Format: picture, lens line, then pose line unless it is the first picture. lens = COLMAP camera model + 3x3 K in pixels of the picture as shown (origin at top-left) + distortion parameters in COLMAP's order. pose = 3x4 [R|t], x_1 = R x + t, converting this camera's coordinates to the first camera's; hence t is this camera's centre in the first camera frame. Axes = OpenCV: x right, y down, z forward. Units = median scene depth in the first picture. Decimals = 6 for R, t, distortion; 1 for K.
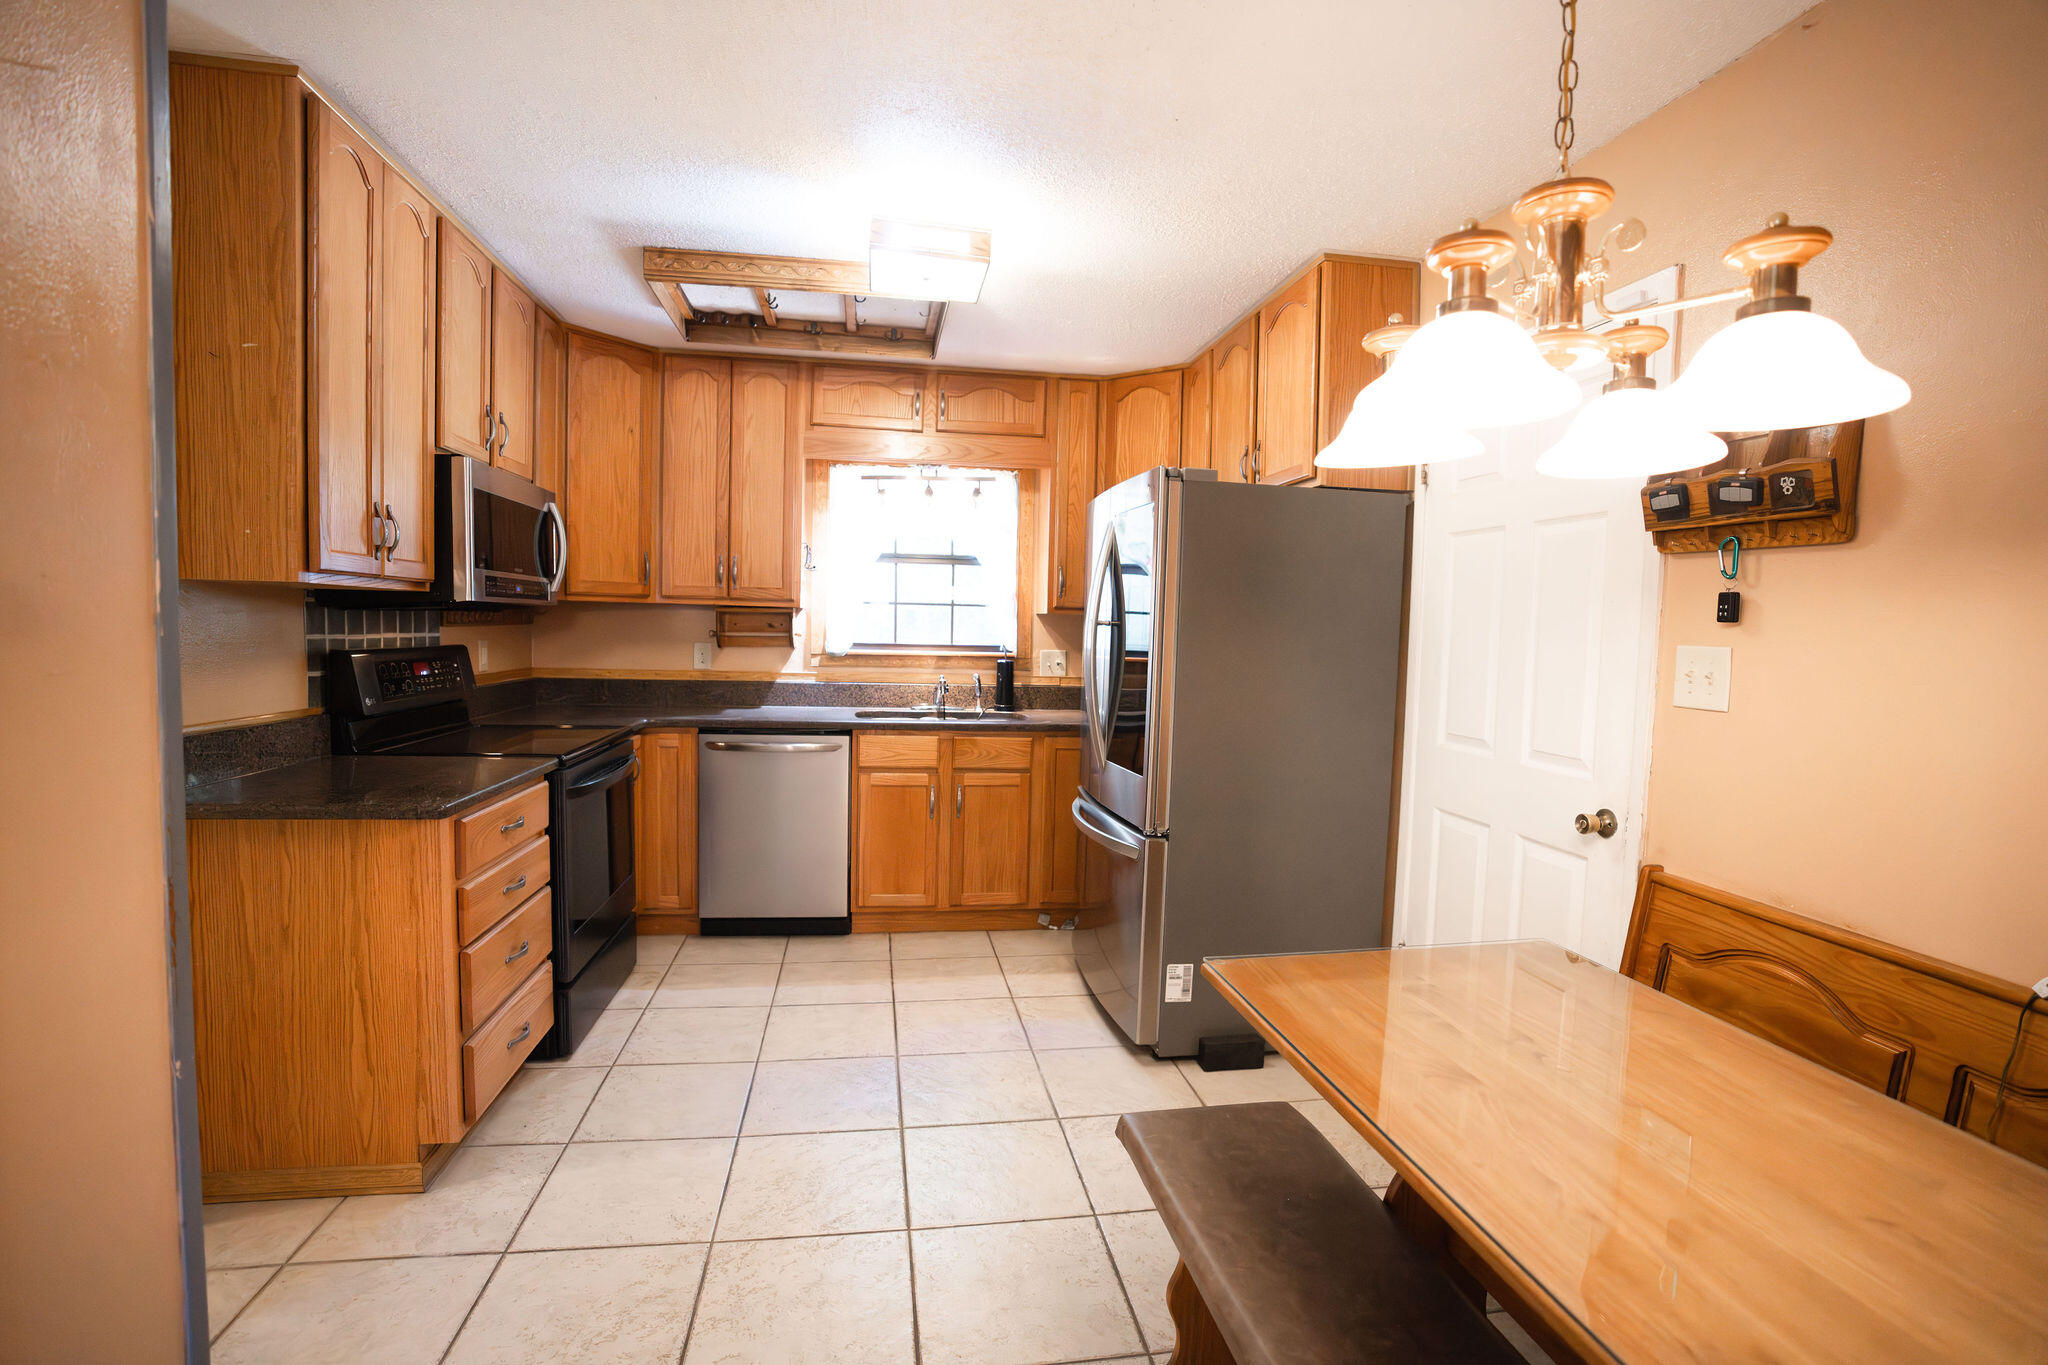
lens RADIAL K [[932.2, 0, 1022.4], [0, 932.2, 688.0], [0, 0, 1]] dist [-0.069003, 0.021577]
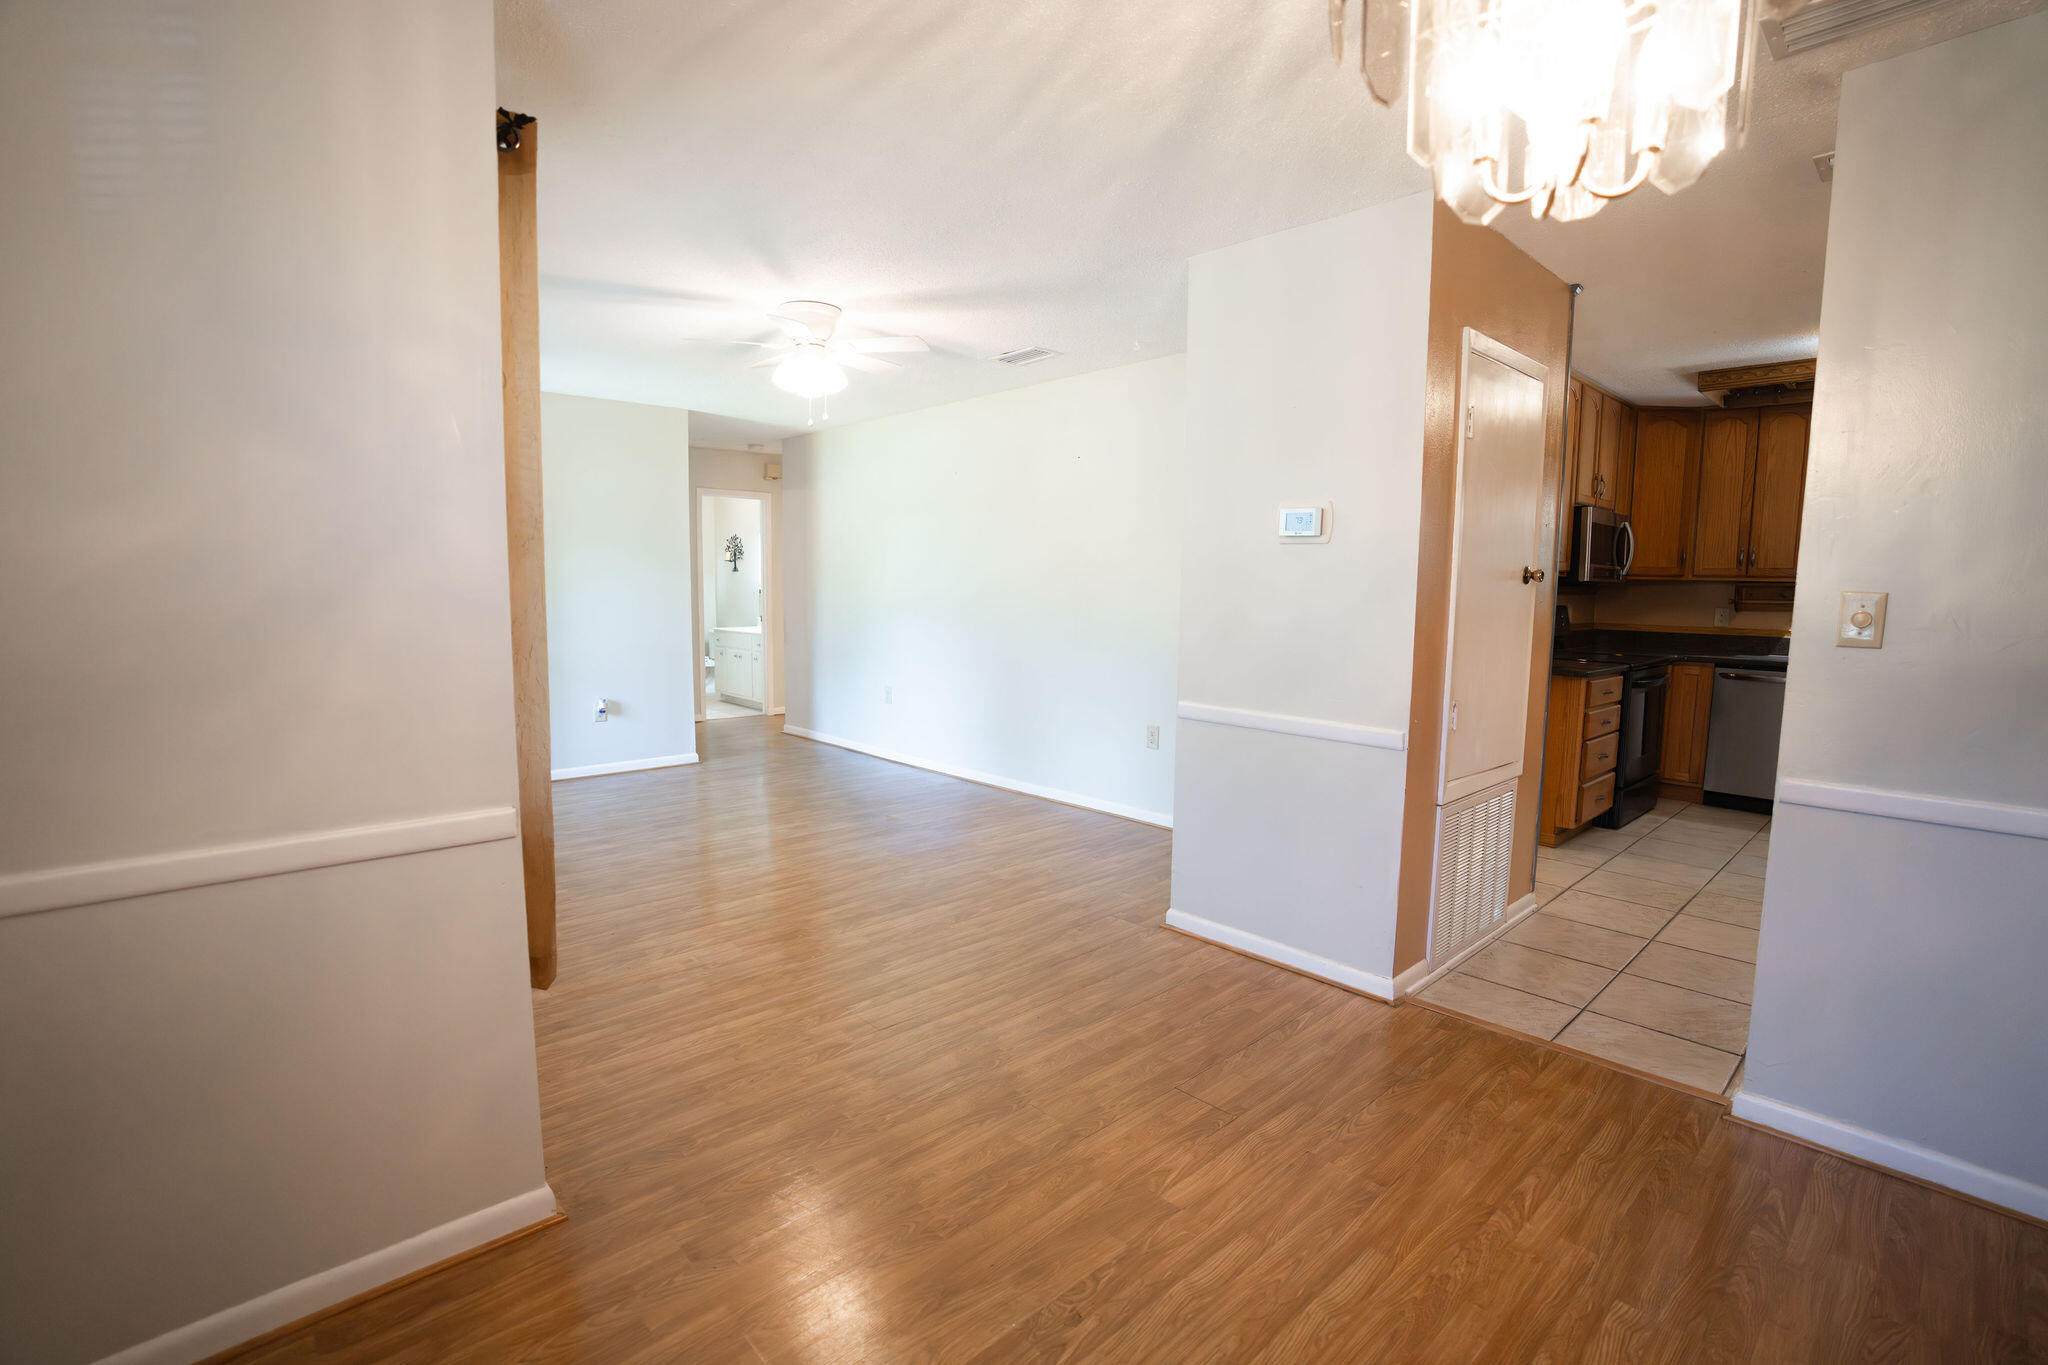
lens RADIAL K [[943.7, 0, 1022.7], [0, 943.7, 687.2], [0, 0, 1]] dist [-0.065843, 0.020525]
pose [[0.555385, 0.071712, -0.828496, 0.233761], [-0.052847, 0.997305, 0.050897, 0.059563], [0.829913, 0.015516, 0.557678, -0.689939]]
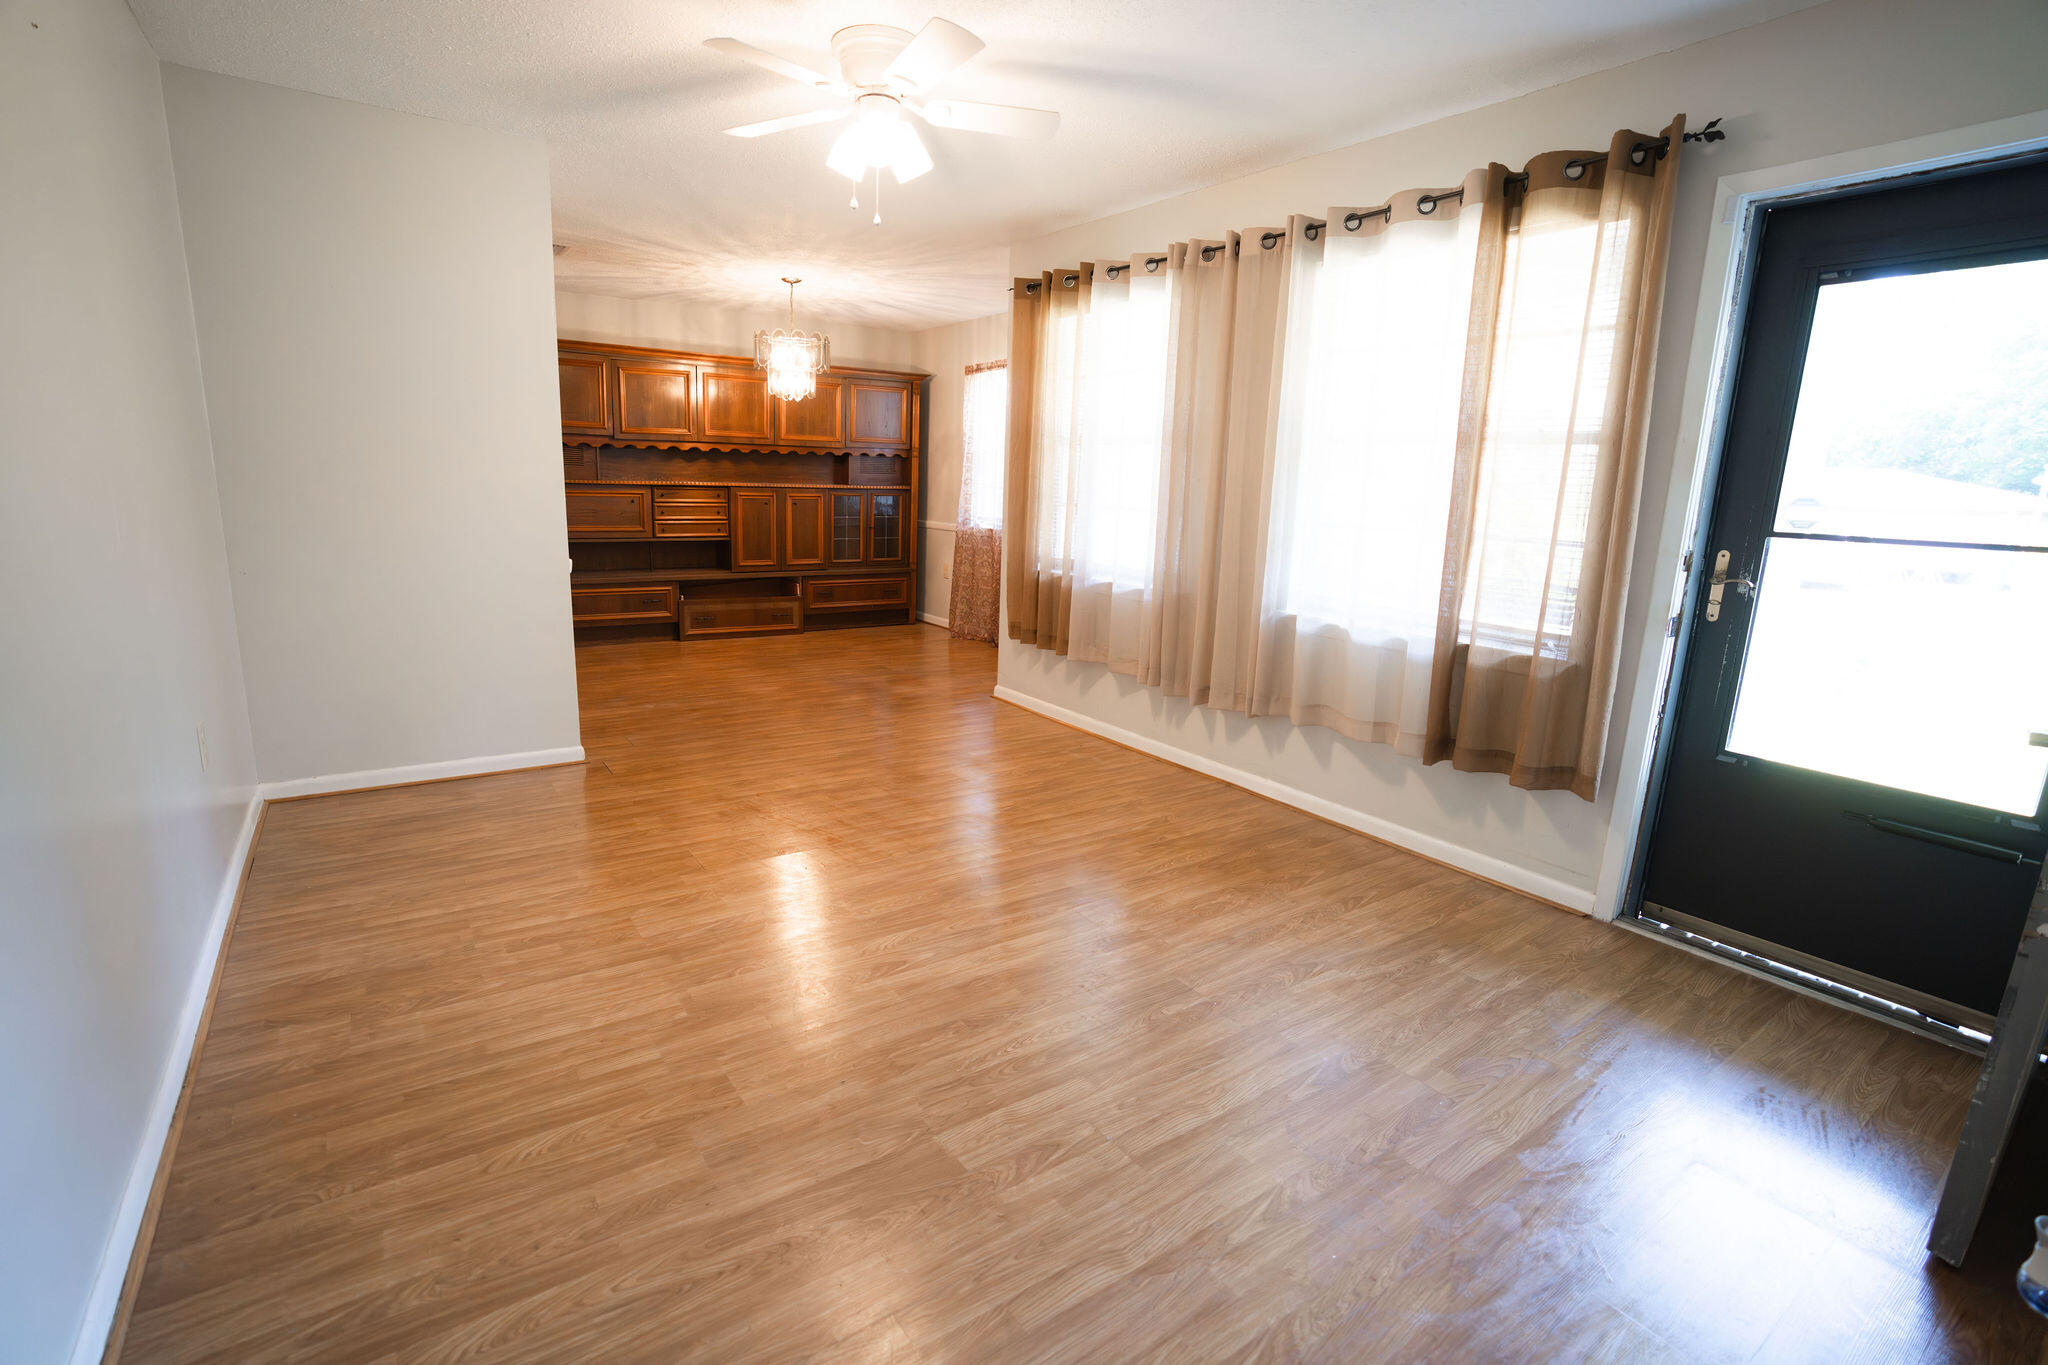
lens RADIAL K [[943.7, 0, 1022.7], [0, 943.7, 687.2], [0, 0, 1]] dist [-0.065843, 0.020525]
pose [[-0.434883, -0.230093, 0.870594, -1.452959], [0.019595, 0.964157, 0.264609, -0.006033], [-0.900274, 0.132133, -0.414787, -0.097874]]
